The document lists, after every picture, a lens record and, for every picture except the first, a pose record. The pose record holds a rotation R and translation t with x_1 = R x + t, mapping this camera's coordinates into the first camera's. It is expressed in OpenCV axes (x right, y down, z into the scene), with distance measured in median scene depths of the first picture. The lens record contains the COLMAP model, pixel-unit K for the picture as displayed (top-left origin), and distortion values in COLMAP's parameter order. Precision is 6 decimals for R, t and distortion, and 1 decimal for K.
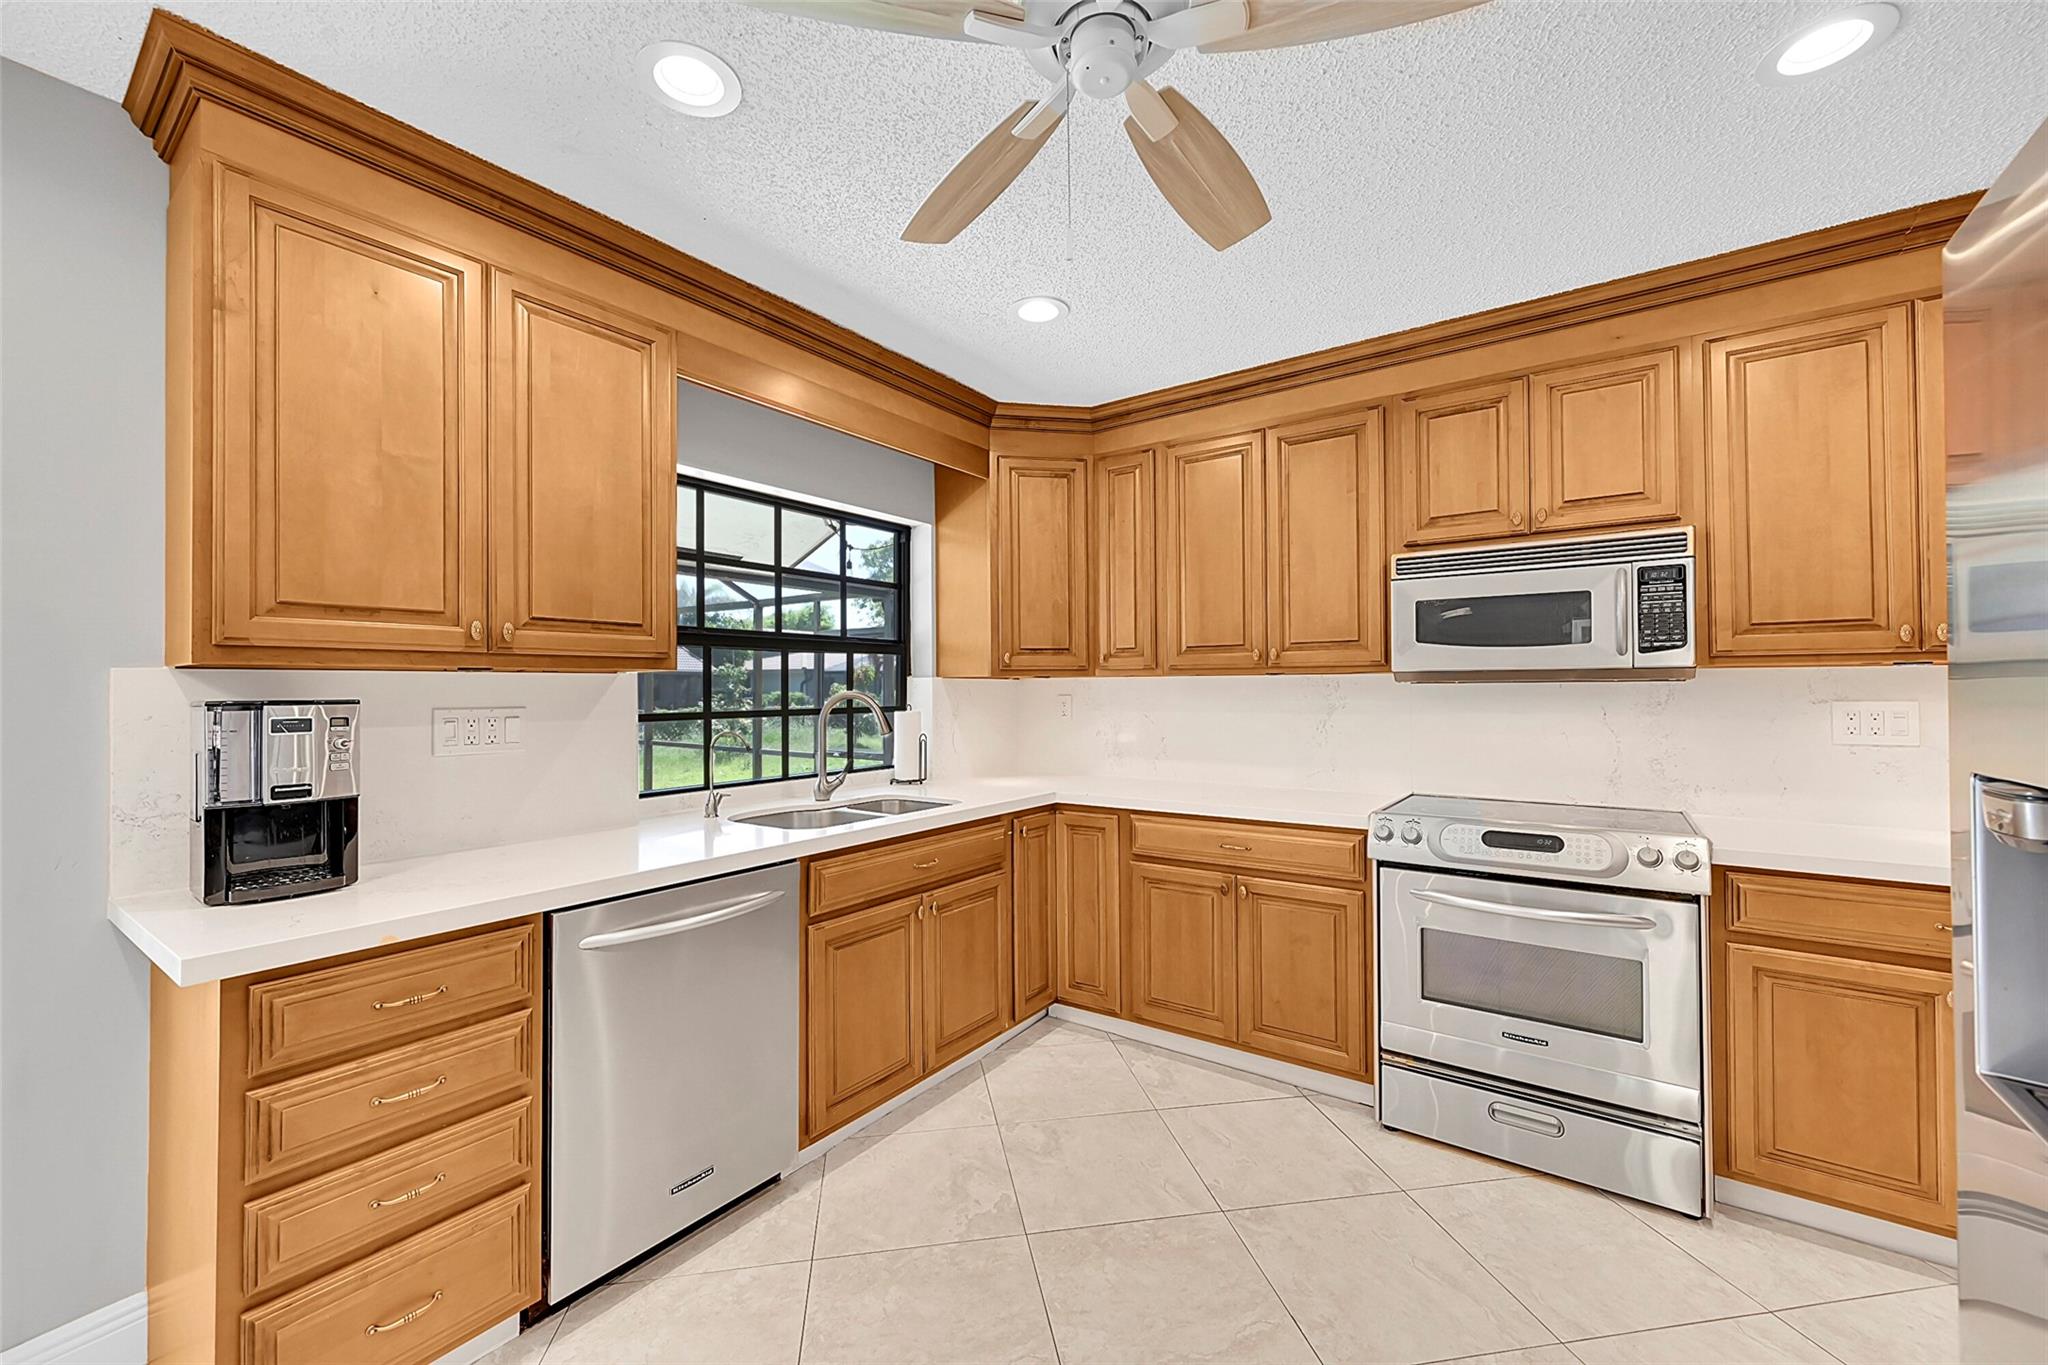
lens RADIAL K [[811.0, 0, 1019.7], [0, 811.0, 683.0], [0, 0, 1]] dist [-0.000138, -0.000007]
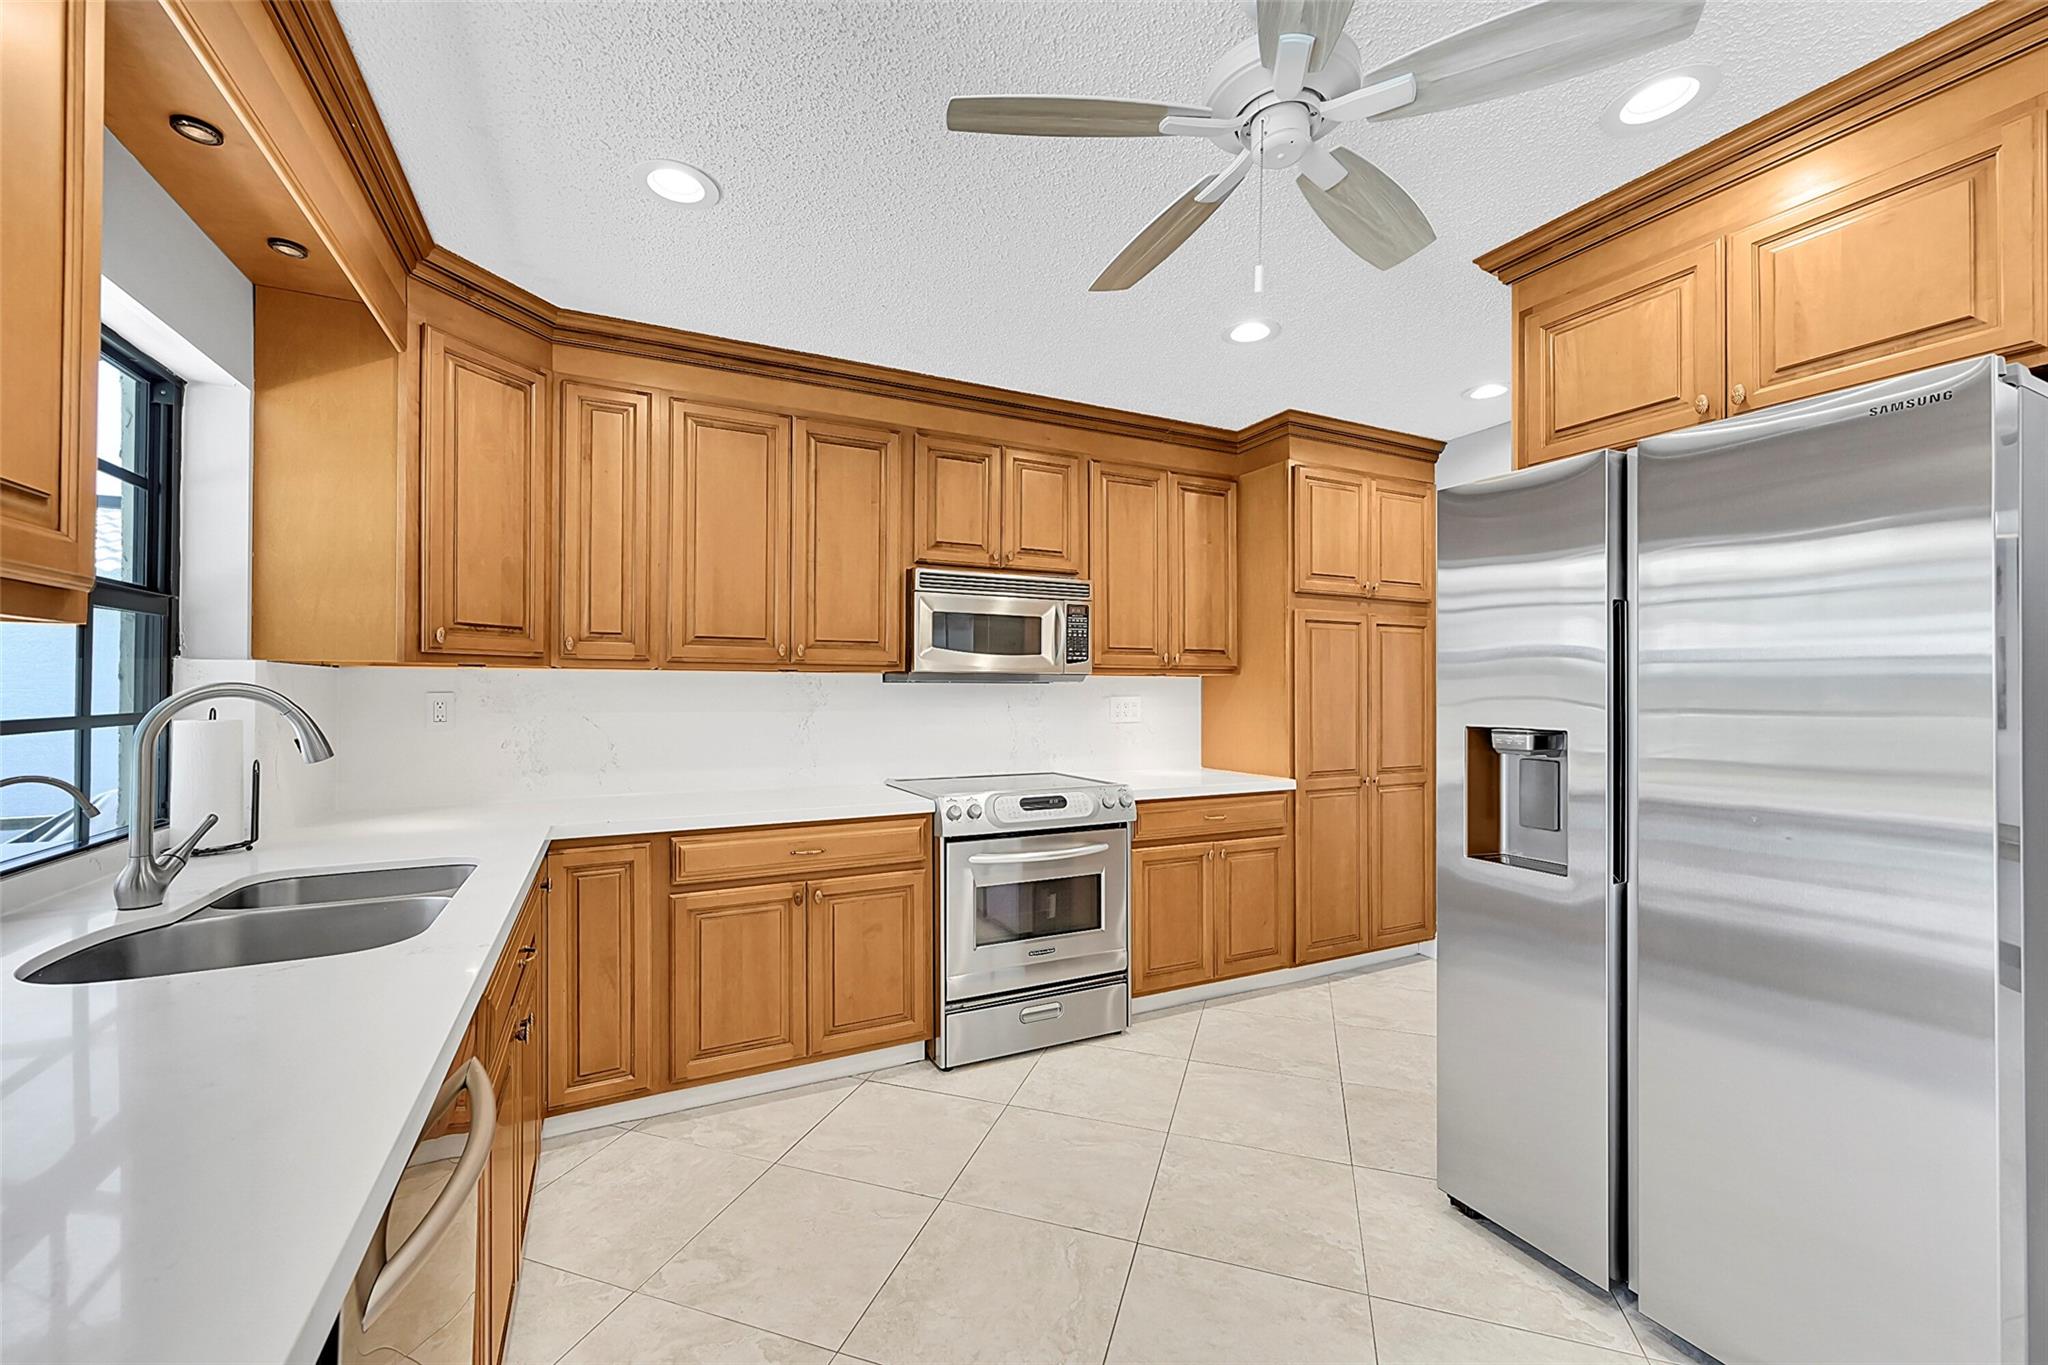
lens RADIAL K [[811.0, 0, 1019.7], [0, 811.0, 683.0], [0, 0, 1]] dist [-0.000138, -0.000007]
pose [[0.466633, 0.011730, 0.884373, -0.478785], [-0.013858, 0.999886, -0.005950, 0.006340], [-0.884342, -0.009479, 0.466743, 0.348916]]
